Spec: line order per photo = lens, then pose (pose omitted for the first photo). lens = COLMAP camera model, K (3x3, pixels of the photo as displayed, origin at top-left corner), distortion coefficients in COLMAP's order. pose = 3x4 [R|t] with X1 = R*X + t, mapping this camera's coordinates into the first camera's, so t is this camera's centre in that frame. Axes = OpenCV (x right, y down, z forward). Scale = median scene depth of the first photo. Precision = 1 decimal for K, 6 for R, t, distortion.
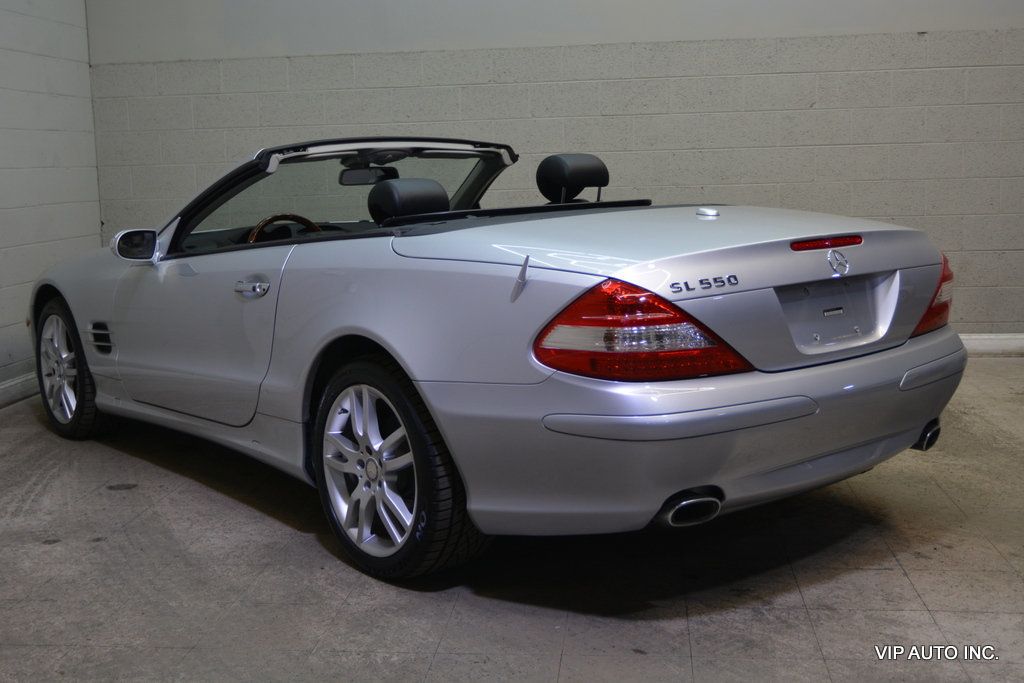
lens RADIAL K [[1197.0, 0, 512.5], [0, 1197.0, 341.9], [0, 0, 1]] dist [-0.004061, 0.001889]
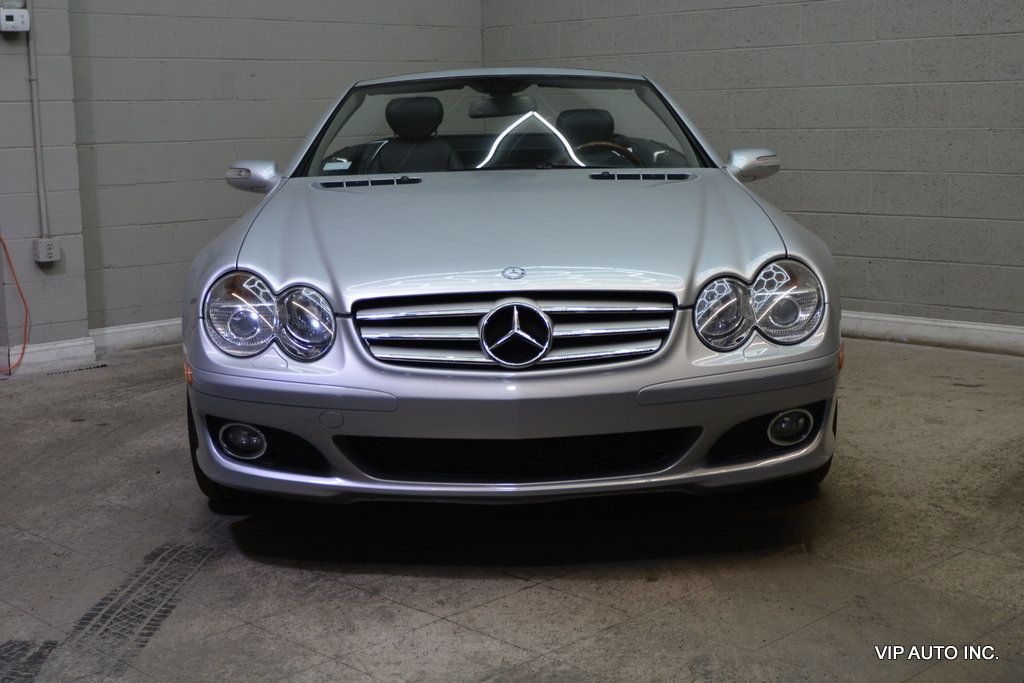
lens RADIAL K [[1409.6, 0, 509.0], [0, 1409.6, 338.9], [0, 0, 1]] dist [-0.006619, -0.058000]
pose [[0.777091, 0.111613, -0.619413, 0.817373], [-0.095443, 0.993666, 0.059312, -0.034663], [0.622110, 0.013028, 0.782821, 0.186704]]
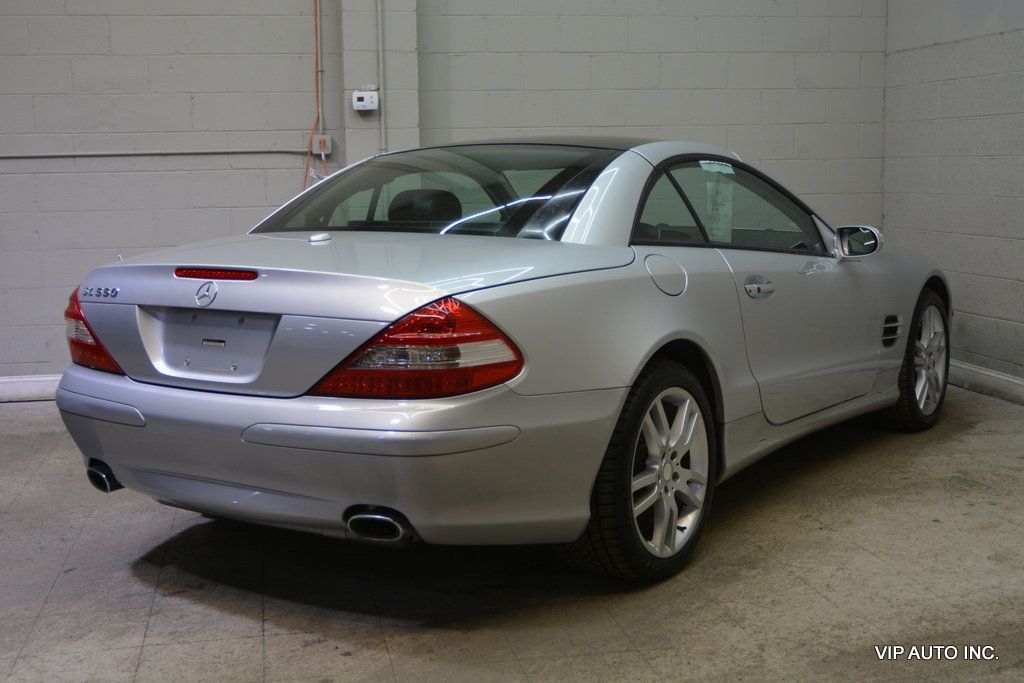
lens RADIAL K [[1314.9, 0, 510.3], [0, 1314.9, 340.0], [0, 0, 1]] dist [-0.002015, -0.033197]
pose [[0.290462, 0.149820, -0.945085, 1.182267], [-0.133571, 0.984345, 0.114993, -0.160769], [0.947518, 0.092835, 0.305926, 0.766945]]
